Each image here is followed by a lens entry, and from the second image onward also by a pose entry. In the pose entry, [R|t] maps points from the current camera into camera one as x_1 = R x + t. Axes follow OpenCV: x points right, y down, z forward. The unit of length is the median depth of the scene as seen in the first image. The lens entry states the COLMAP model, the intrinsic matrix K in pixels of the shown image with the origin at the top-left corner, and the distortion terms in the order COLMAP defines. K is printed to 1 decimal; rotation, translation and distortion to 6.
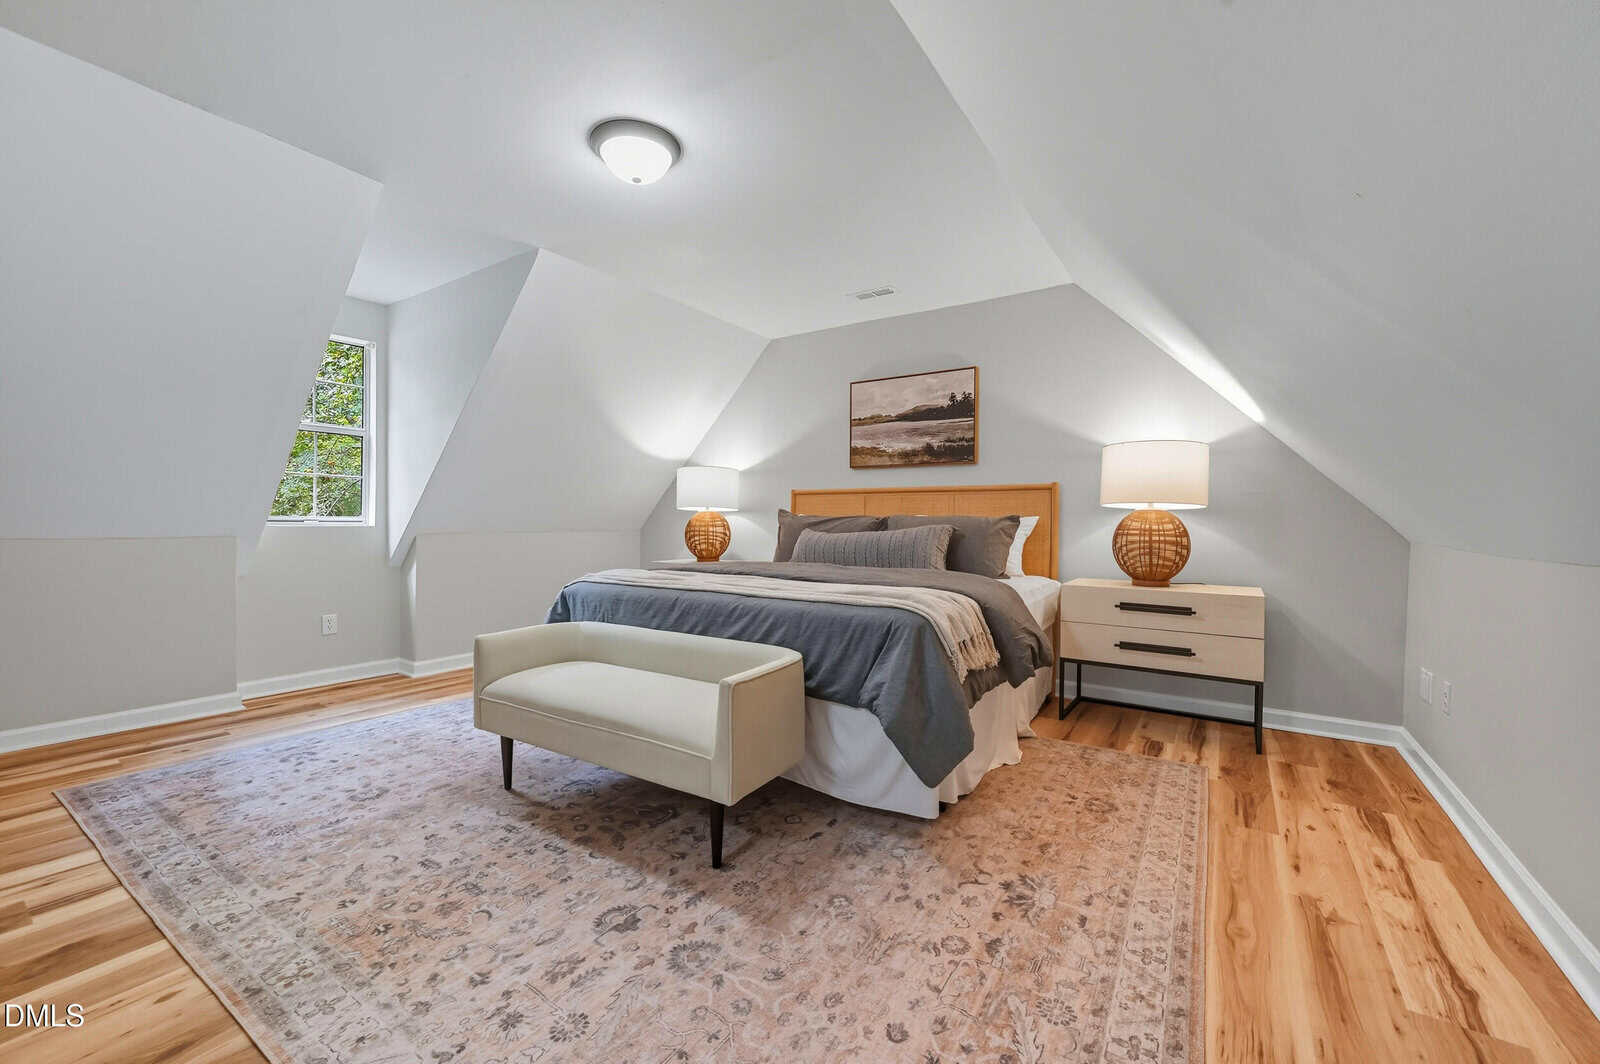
lens RADIAL K [[636.2, 0, 807.7], [0, 636.2, 527.2], [0, 0, 1]] dist [-0.000672, 0.000032]
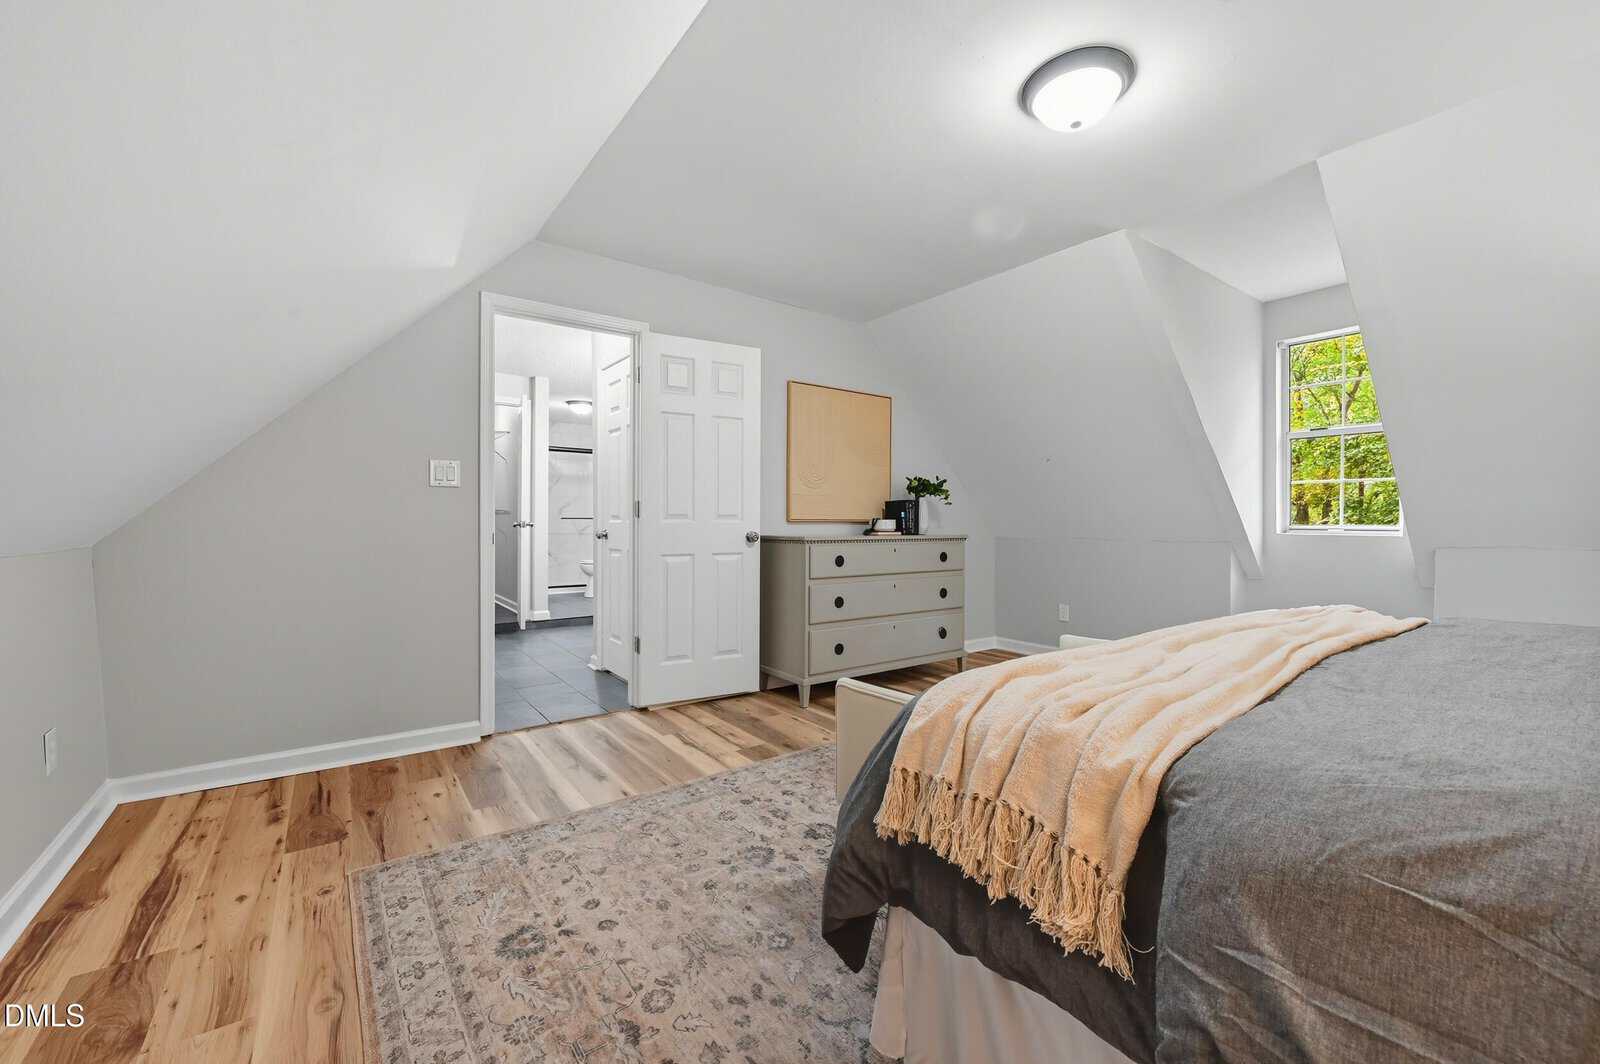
lens RADIAL K [[636.2, 0, 803.2], [0, 636.2, 529.6], [0, 0, 1]] dist [-0.000672, 0.000032]
pose [[-0.339400, 0.001970, -0.940640, 1.048843], [-0.014900, 0.999861, 0.007470, -0.013859], [0.940524, 0.016550, -0.339323, 1.554888]]
